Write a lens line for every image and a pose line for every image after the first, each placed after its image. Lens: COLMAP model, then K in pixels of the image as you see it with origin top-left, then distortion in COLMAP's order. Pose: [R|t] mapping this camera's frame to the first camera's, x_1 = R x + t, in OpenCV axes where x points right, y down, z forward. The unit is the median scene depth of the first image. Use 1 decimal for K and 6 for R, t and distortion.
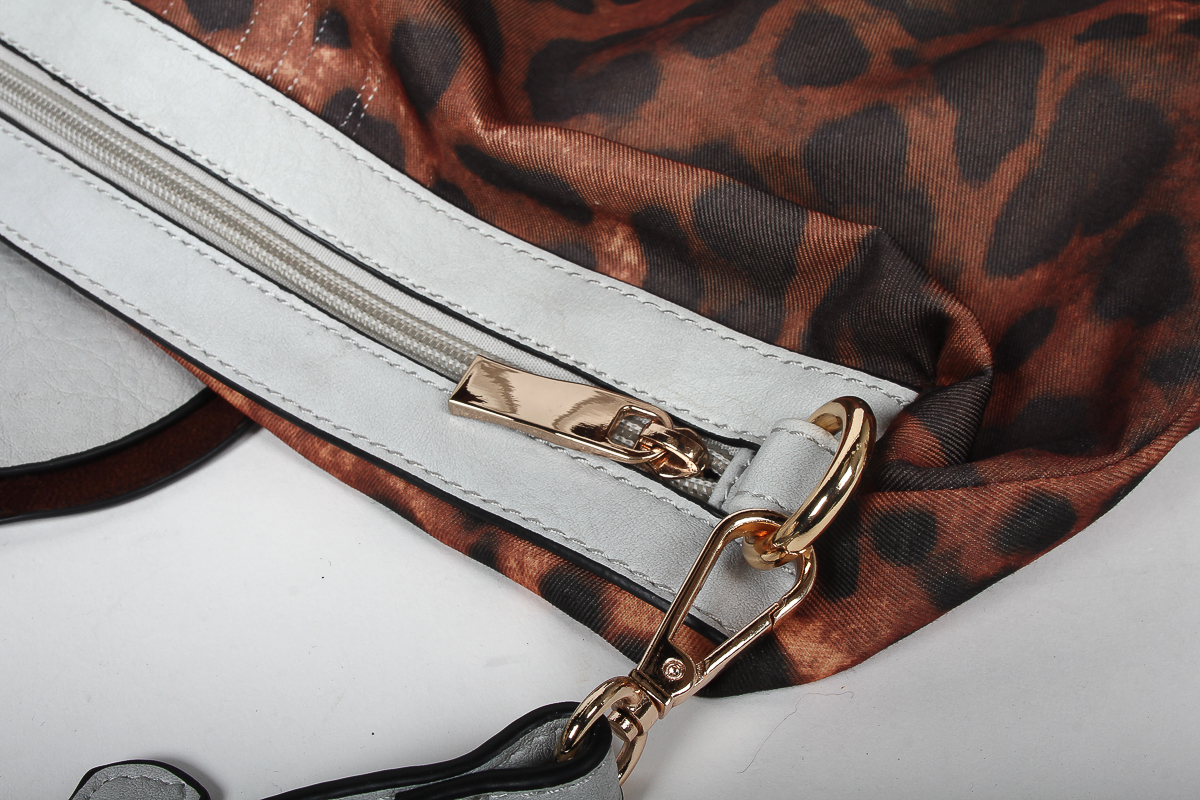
lens RADIAL K [[1383.8, 0, 600.0], [0, 1383.8, 400.0], [0, 0, 1]] dist [-0.085578, -0.011269]
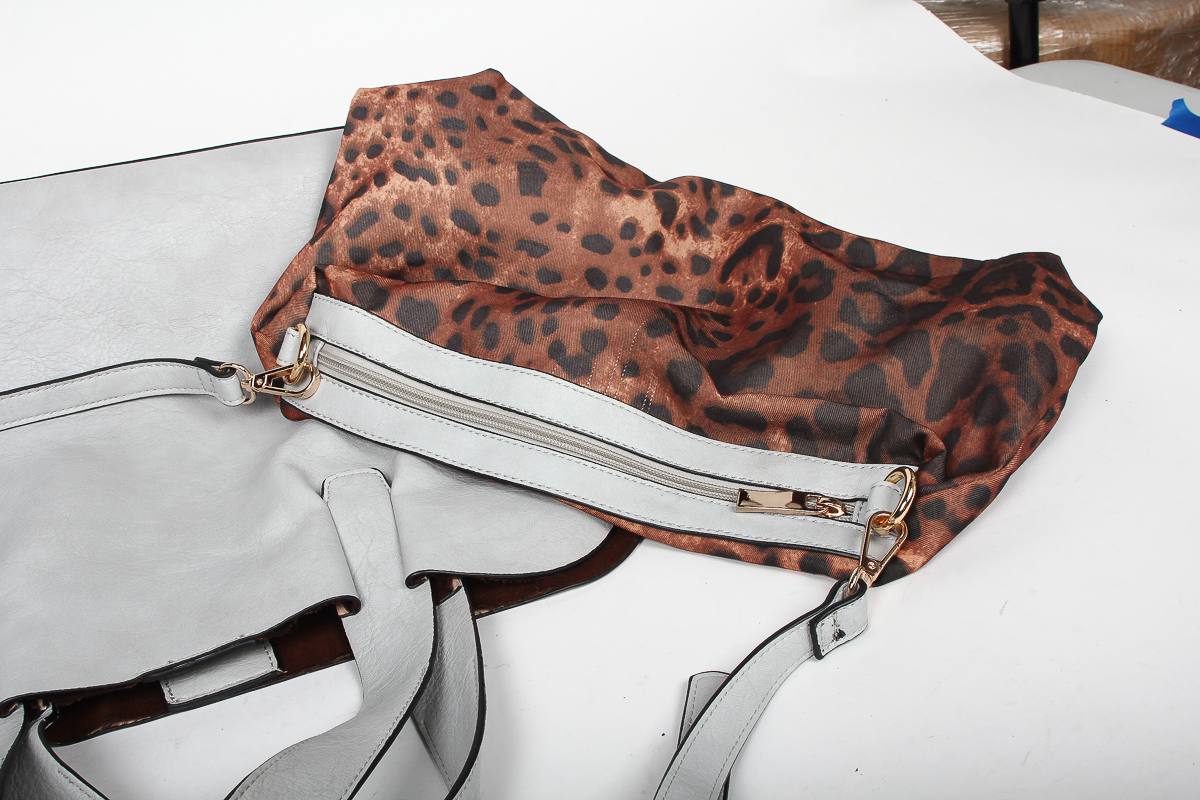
lens RADIAL K [[1383.8, 0, 600.0], [0, 1383.8, 400.0], [0, 0, 1]] dist [-0.085578, -0.011269]
pose [[0.972405, -0.155388, 0.174017, -0.729552], [0.191204, 0.958201, -0.212819, 0.290180], [-0.133674, 0.240219, 0.961471, -1.340078]]
